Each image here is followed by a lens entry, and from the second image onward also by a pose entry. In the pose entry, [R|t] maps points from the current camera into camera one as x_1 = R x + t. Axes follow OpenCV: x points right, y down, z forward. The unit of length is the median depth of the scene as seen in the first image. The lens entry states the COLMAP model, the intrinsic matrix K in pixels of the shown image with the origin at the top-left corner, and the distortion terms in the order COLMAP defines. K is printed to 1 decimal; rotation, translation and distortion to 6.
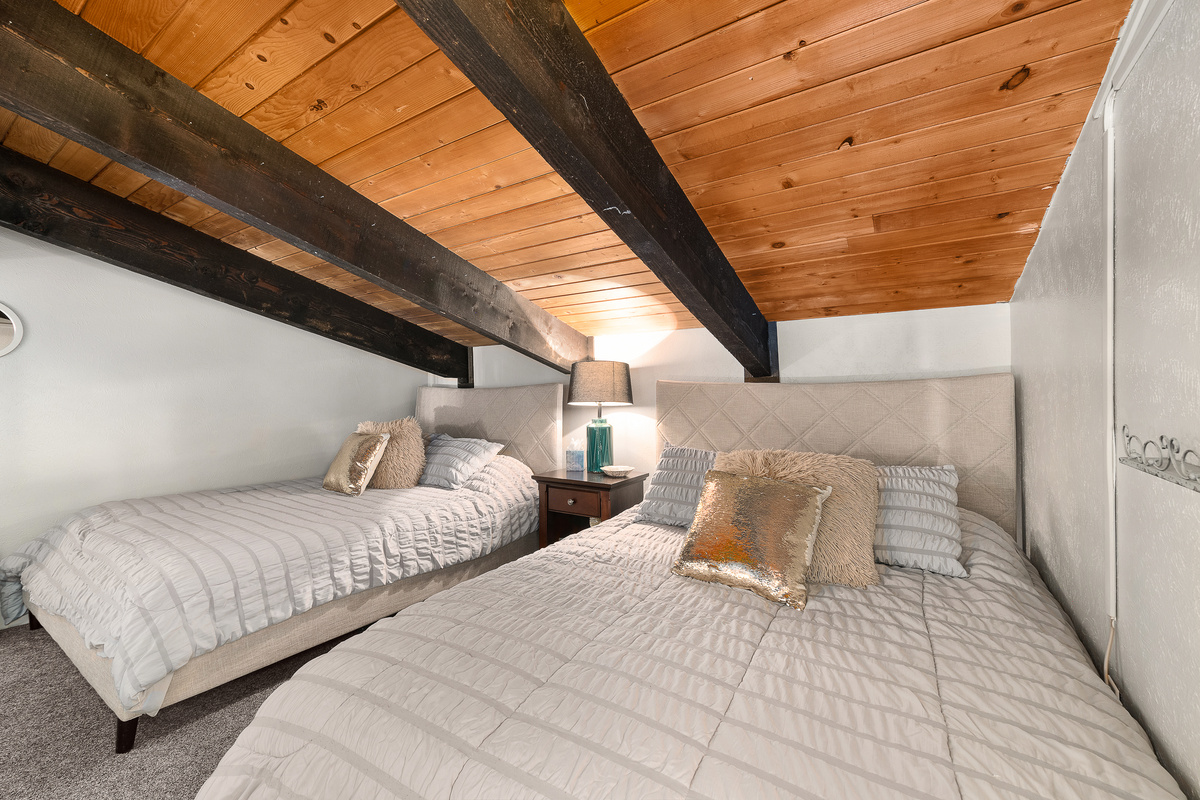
lens RADIAL K [[487.0, 0, 573.2], [0, 487.0, 396.5], [0, 0, 1]] dist [0.001521, -0.000353]
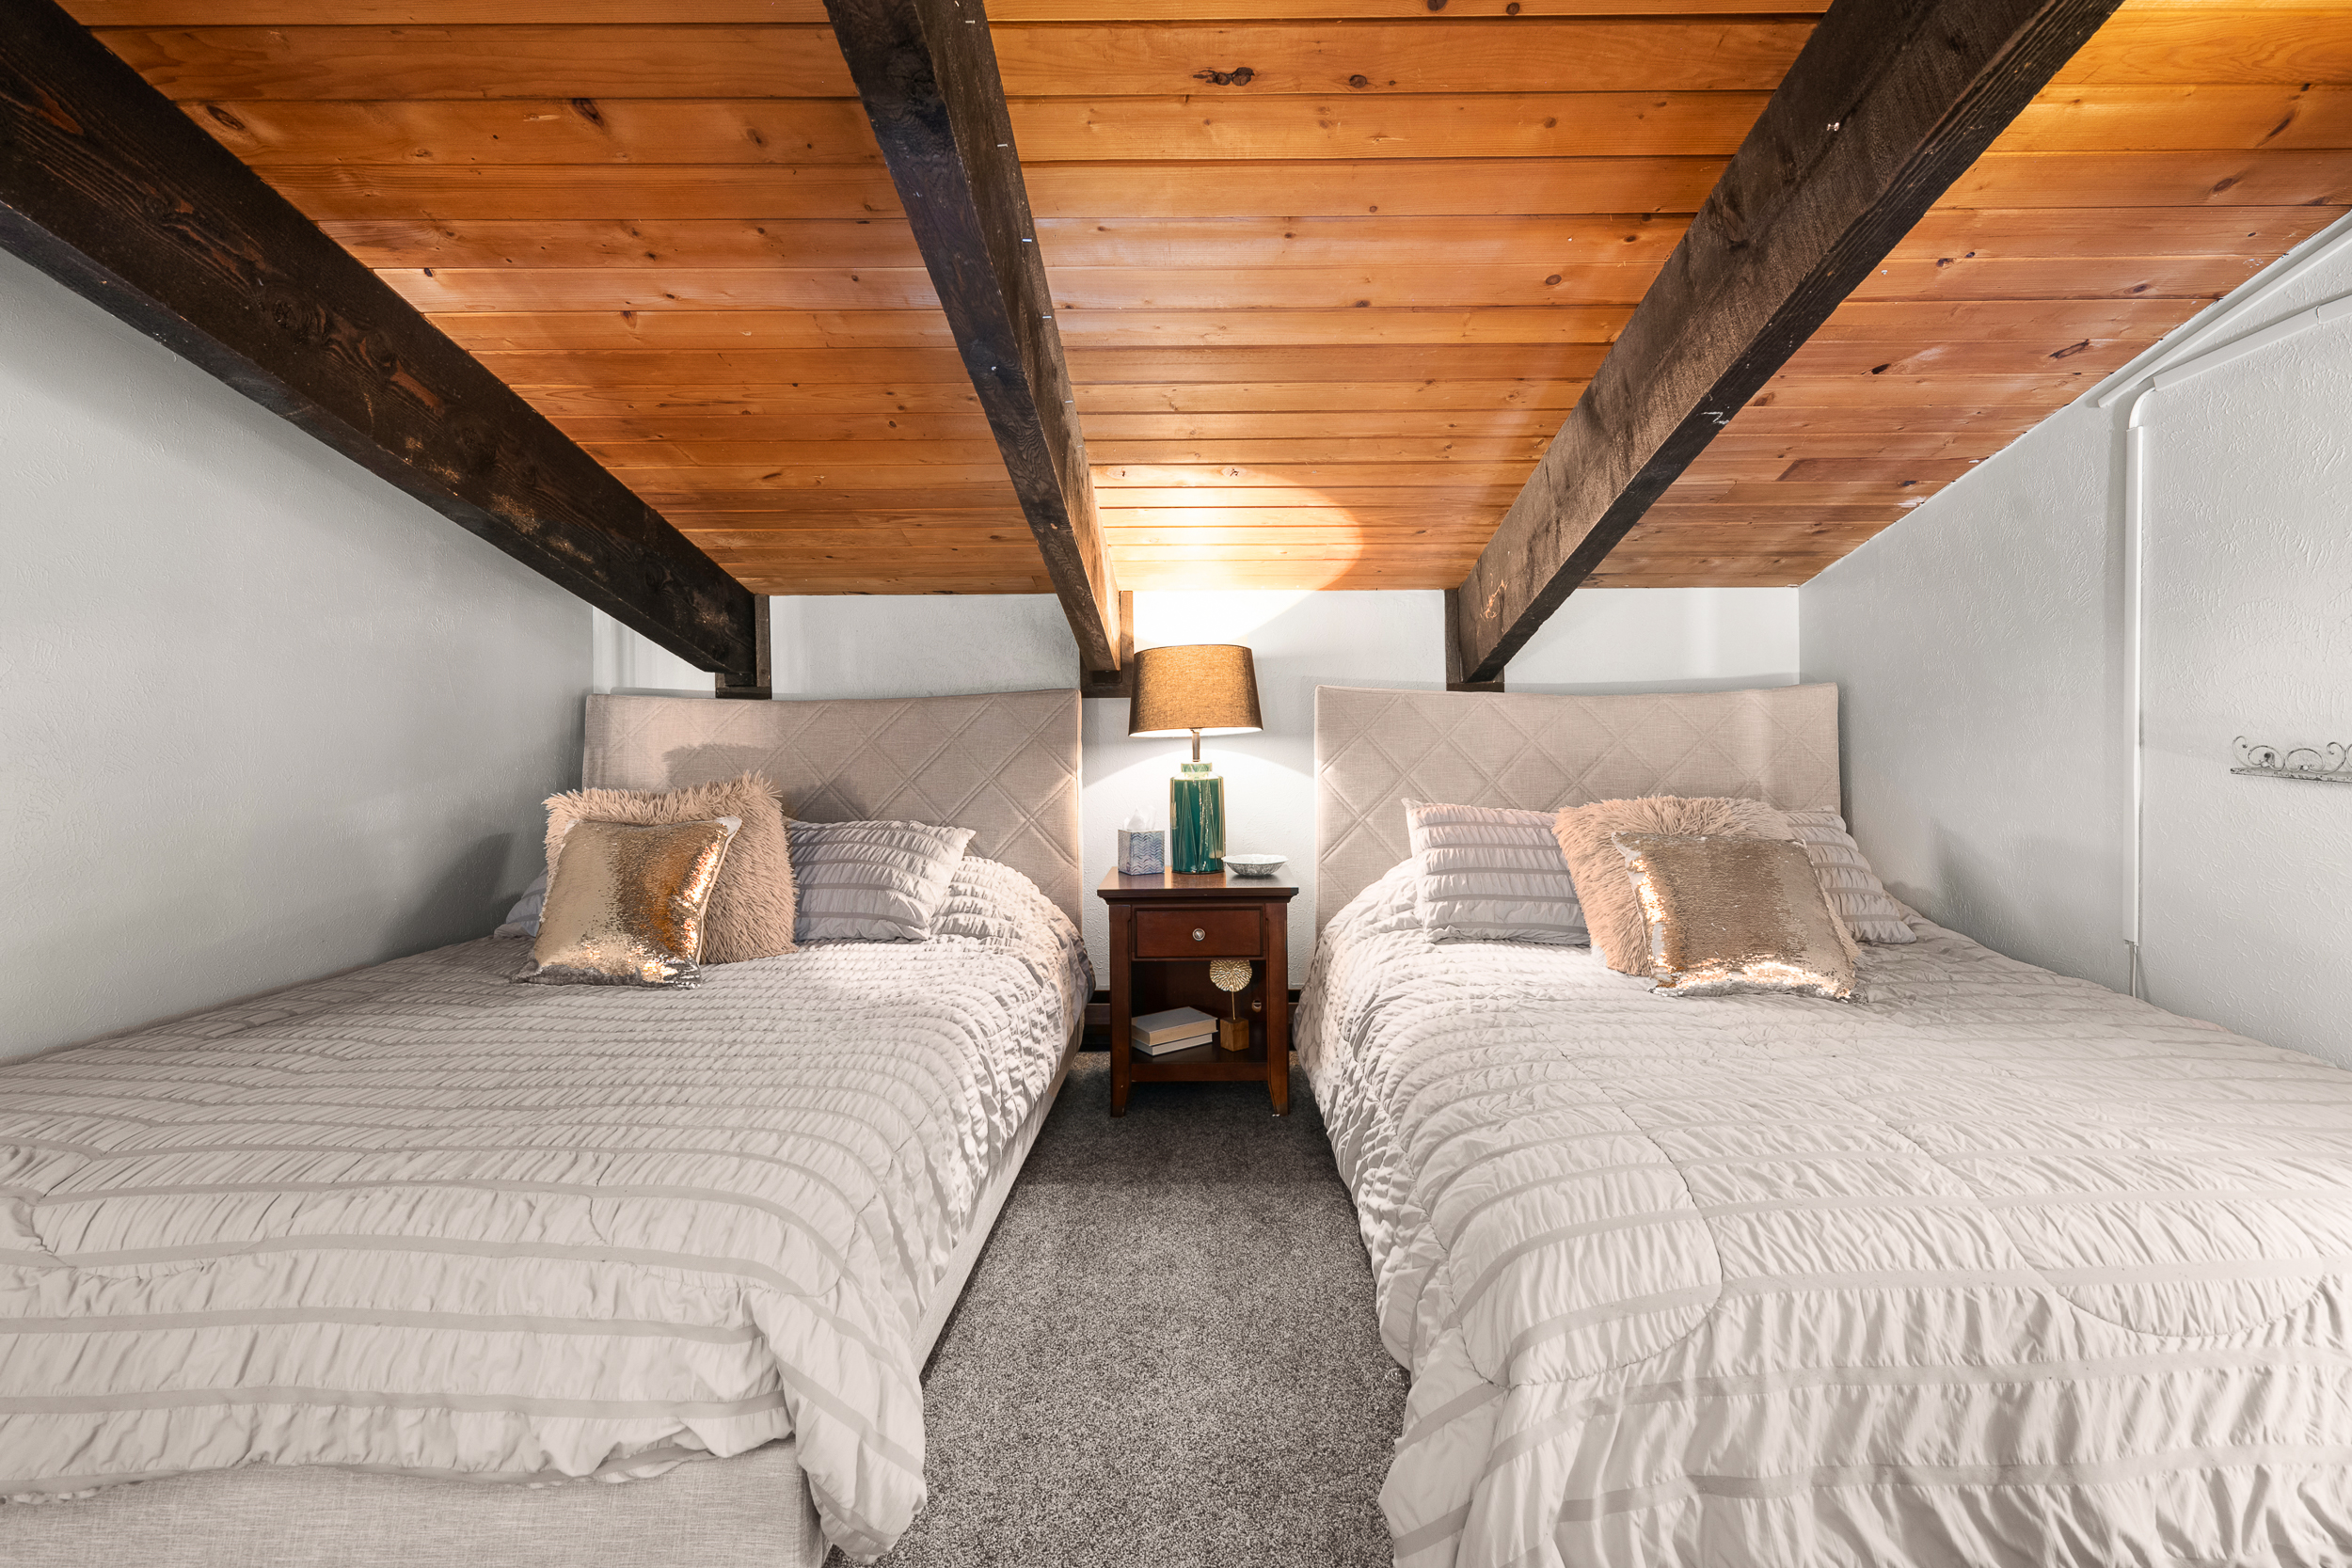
lens RADIAL K [[1096.3, 0, 1214.7], [0, 1096.3, 722.4], [0, 0, 1]] dist [0.000735, 0.000123]
pose [[0.832857, -0.006232, 0.553454, -0.545653], [0.005492, 0.999980, 0.002995, 0.002074], [-0.553462, 0.000545, 0.832874, 0.073134]]
